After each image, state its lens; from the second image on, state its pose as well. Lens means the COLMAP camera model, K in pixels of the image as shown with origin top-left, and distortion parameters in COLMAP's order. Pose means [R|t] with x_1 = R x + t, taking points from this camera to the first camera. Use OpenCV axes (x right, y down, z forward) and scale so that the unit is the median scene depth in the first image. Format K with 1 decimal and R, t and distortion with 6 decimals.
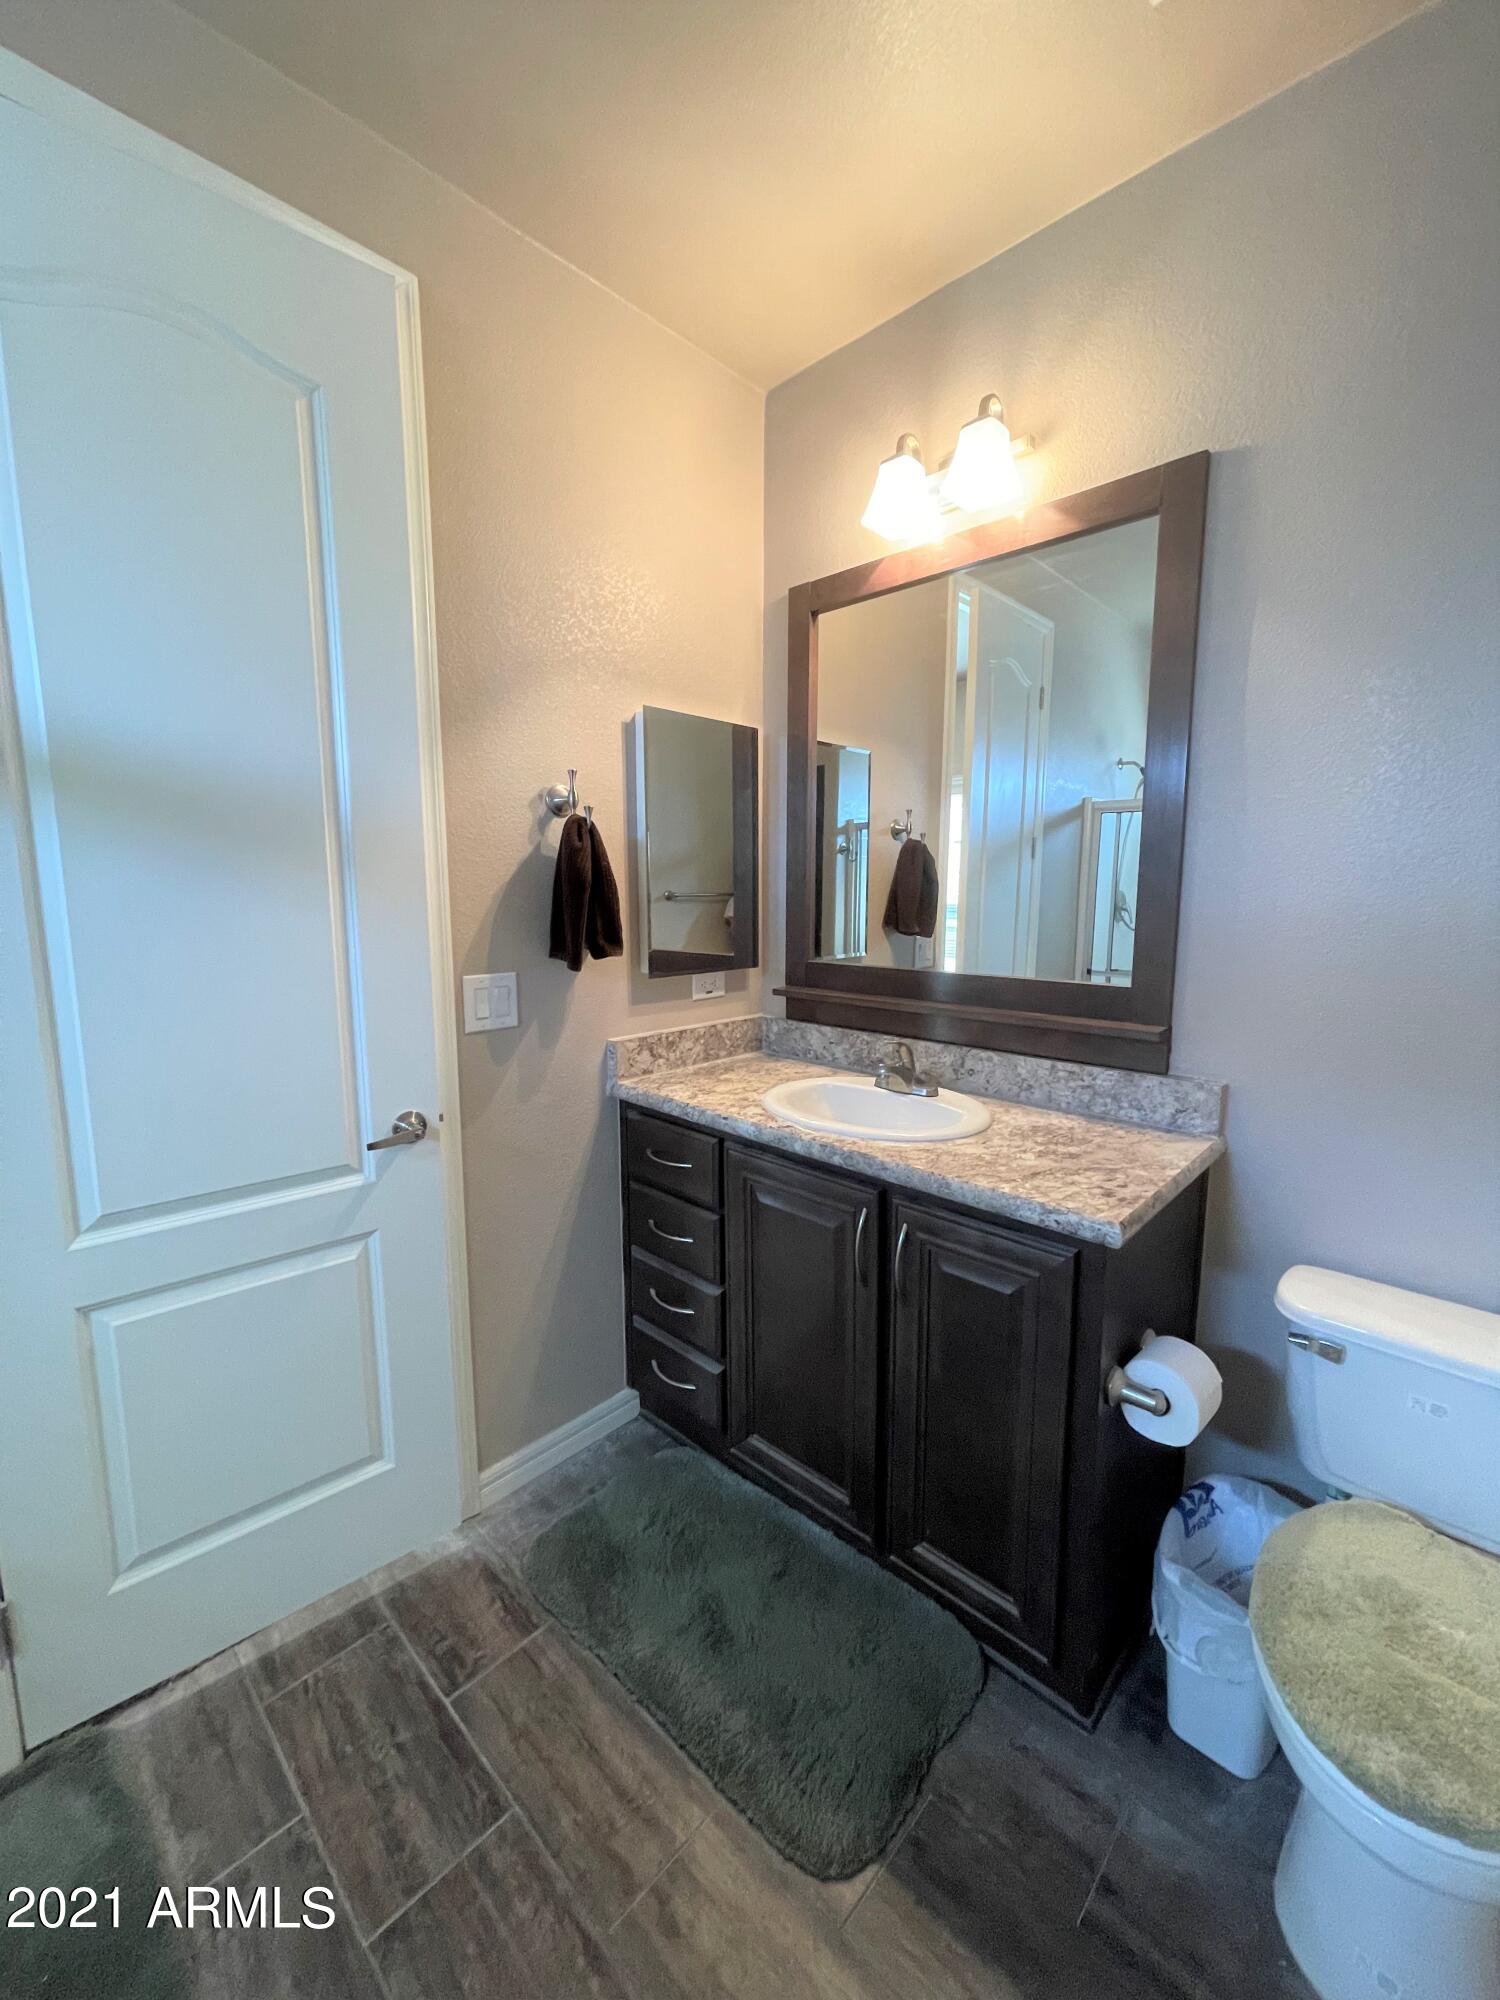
lens RADIAL K [[805.2, 0, 754.0], [0, 805.2, 989.0], [0, 0, 1]] dist [-0.002207, 0.000523]
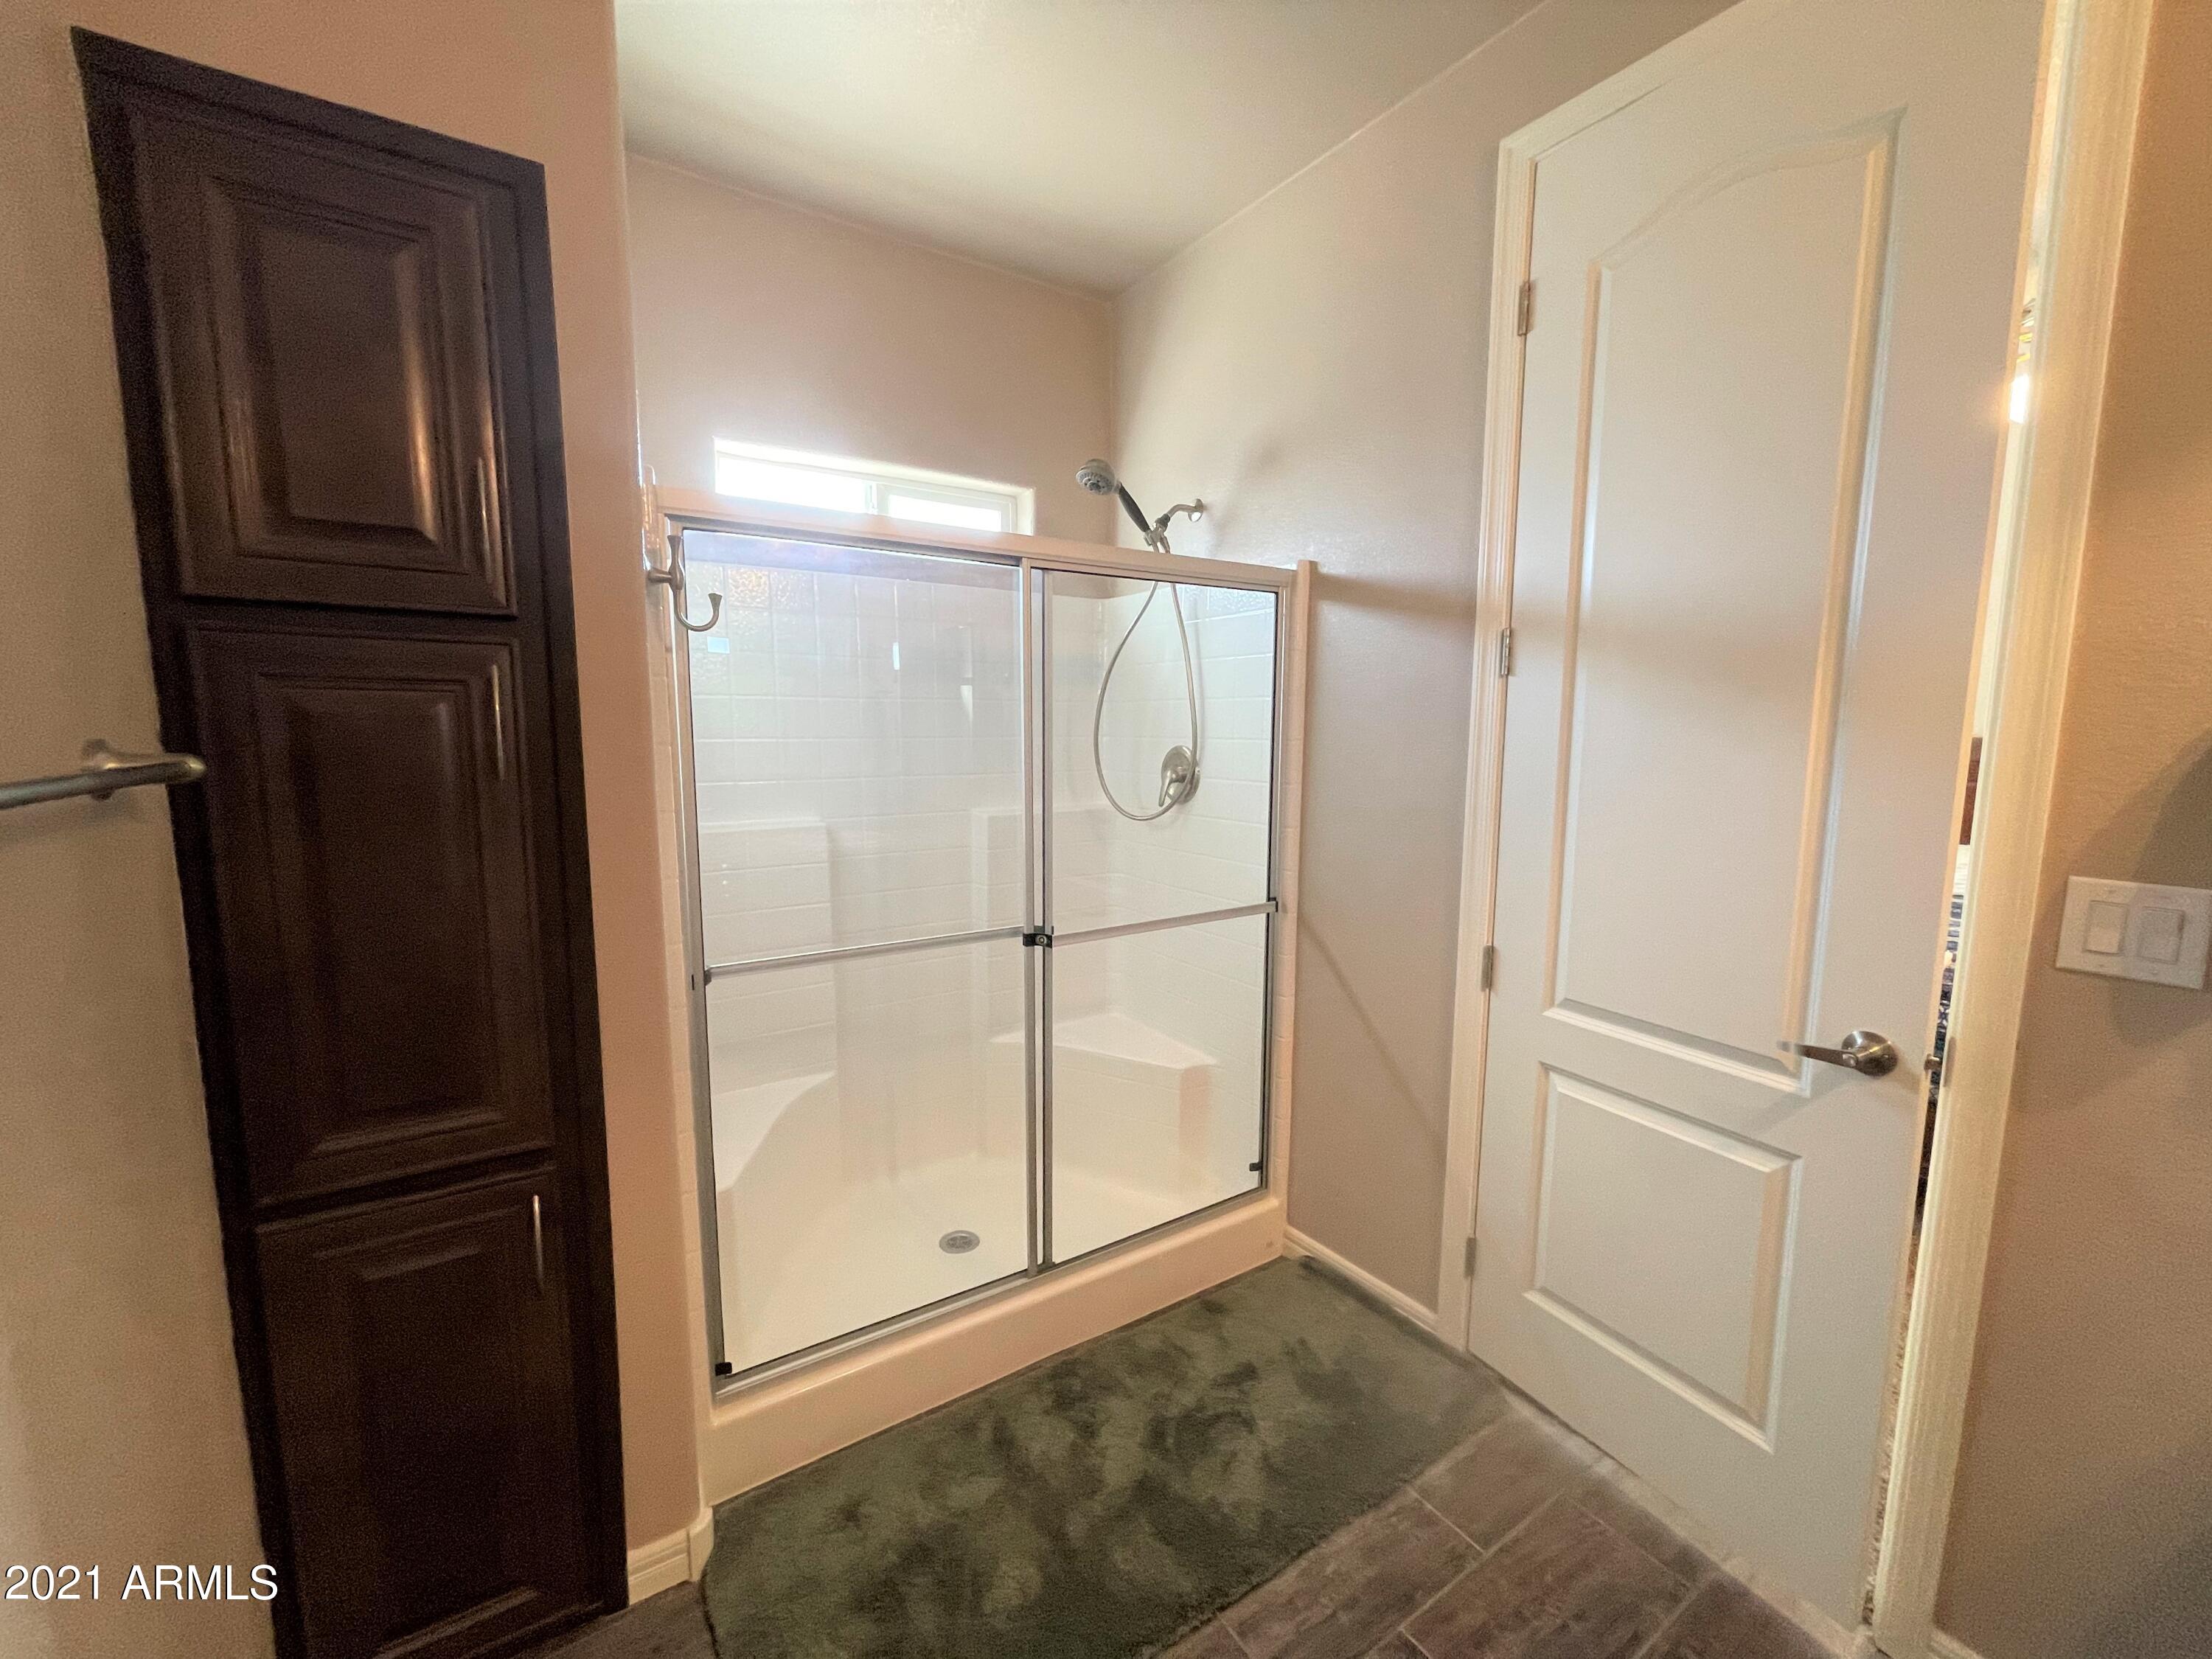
lens RADIAL K [[890.5, 0, 1095.8], [0, 890.5, 838.3], [0, 0, 1]] dist [-0.002207, 0.000523]
pose [[-0.229942, 0.116528, -0.966203, 0.538381], [-0.131447, 0.979990, 0.149473, -0.054959], [0.964287, 0.161374, -0.210023, 0.479372]]
